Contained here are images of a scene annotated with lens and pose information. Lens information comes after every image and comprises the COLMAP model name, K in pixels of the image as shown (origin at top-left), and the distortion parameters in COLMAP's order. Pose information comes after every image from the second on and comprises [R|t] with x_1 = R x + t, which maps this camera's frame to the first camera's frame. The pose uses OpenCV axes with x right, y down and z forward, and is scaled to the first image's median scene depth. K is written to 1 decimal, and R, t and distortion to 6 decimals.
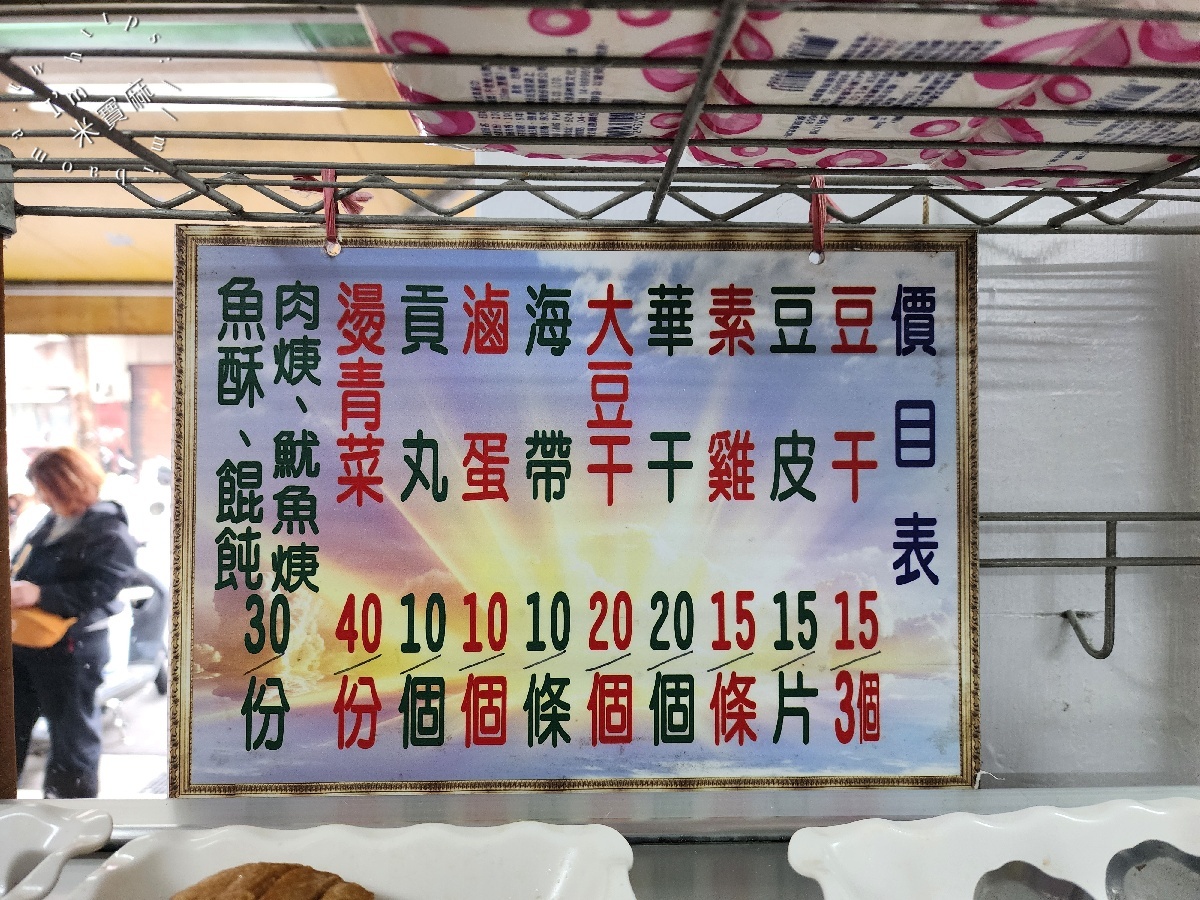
lens RADIAL K [[874.2, 0, 603.0], [0, 874.2, 450.0], [0, 0, 1]] dist [0.002782, -0.032517]
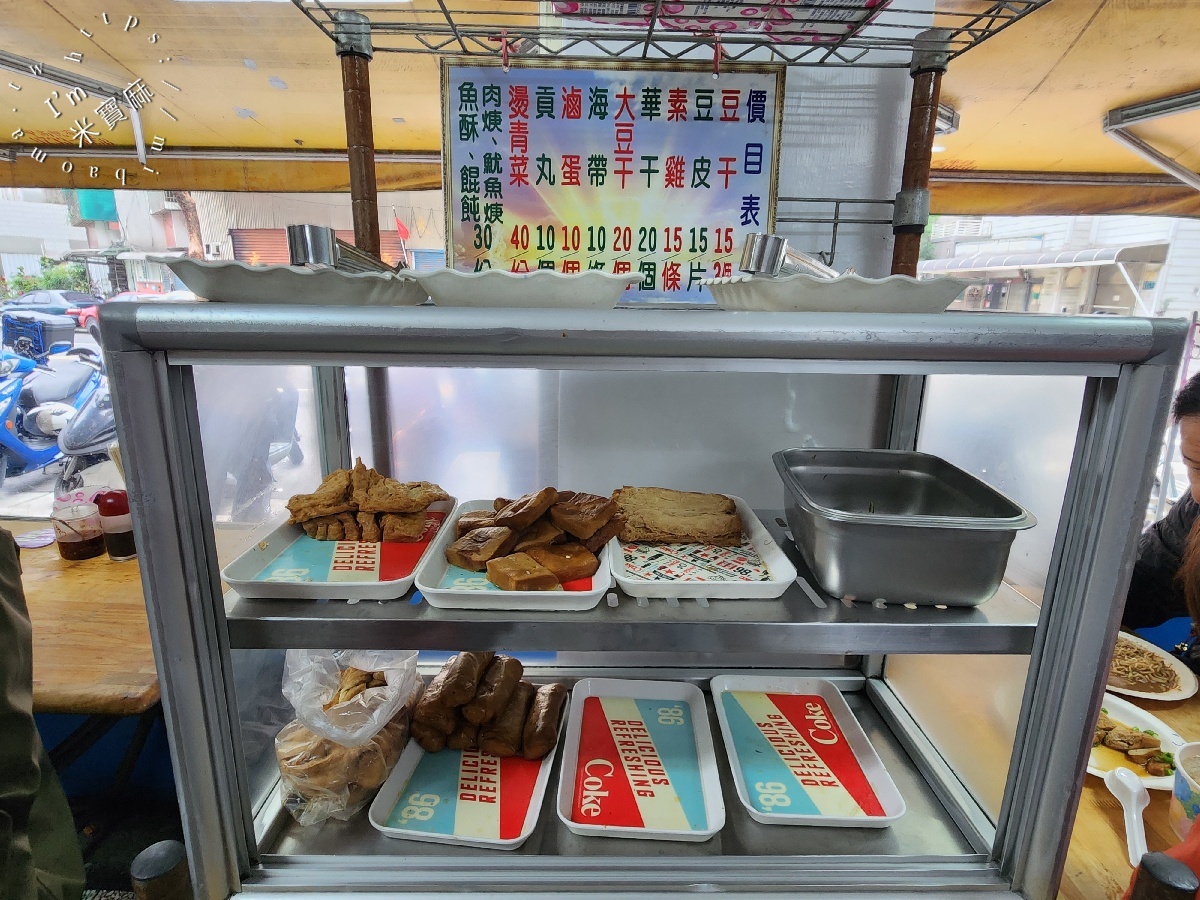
lens RADIAL K [[628.4, 0, 597.9], [0, 628.4, 449.3], [0, 0, 1]] dist [-0.031246, 0.000770]
pose [[0.999765, 0.017085, -0.013329, -0.025938], [-0.013155, 0.967330, 0.253178, 0.321948], [0.017220, -0.252943, 0.967328, -0.834538]]
